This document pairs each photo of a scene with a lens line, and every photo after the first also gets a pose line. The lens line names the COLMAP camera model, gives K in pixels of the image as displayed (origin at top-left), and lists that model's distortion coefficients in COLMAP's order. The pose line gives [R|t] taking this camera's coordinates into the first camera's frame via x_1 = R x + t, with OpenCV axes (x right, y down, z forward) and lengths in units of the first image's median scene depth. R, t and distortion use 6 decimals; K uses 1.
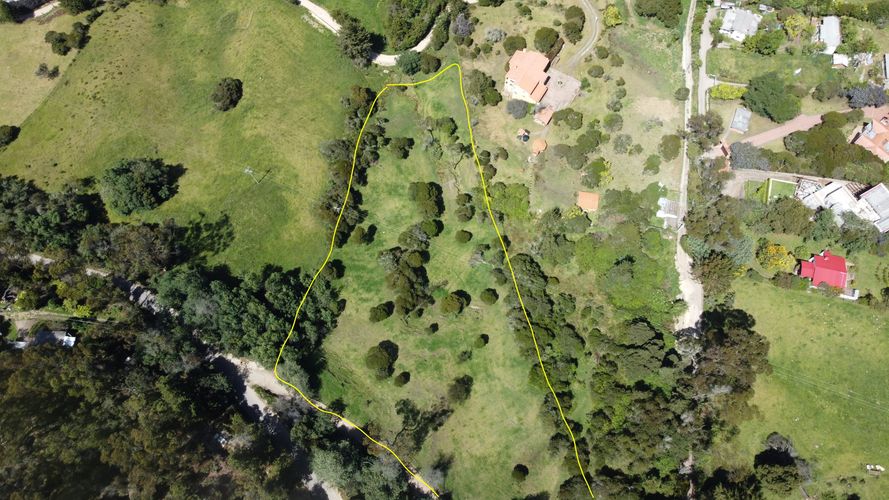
lens RADIAL K [[676.9, 0, 444.5], [0, 676.9, 250.0], [0, 0, 1]] dist [-0.002521, -0.002576]
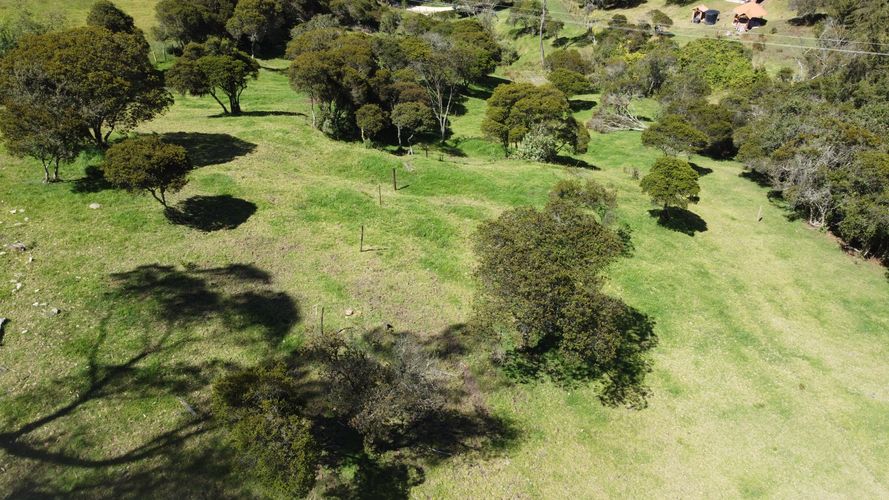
lens RADIAL K [[678.3, 0, 445.2], [0, 678.3, 245.8], [0, 0, 1]] dist [-0.000073, -0.000924]
pose [[0.990673, 0.064901, -0.119815, 0.012205], [-0.121030, 0.823086, -0.554870, 0.240941], [0.062607, 0.564196, 0.823264, 0.772291]]
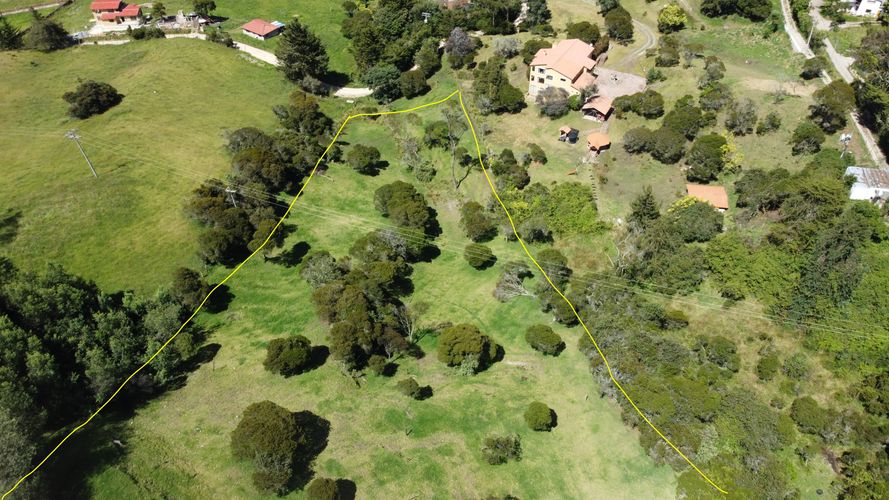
lens RADIAL K [[676.9, 0, 444.5], [0, 676.9, 250.0], [0, 0, 1]] dist [-0.002521, -0.002576]
pose [[0.999610, -0.025508, 0.011359, -0.004188], [0.027900, 0.895851, -0.443479, 0.204576], [0.001136, 0.443623, 0.896213, 0.547580]]
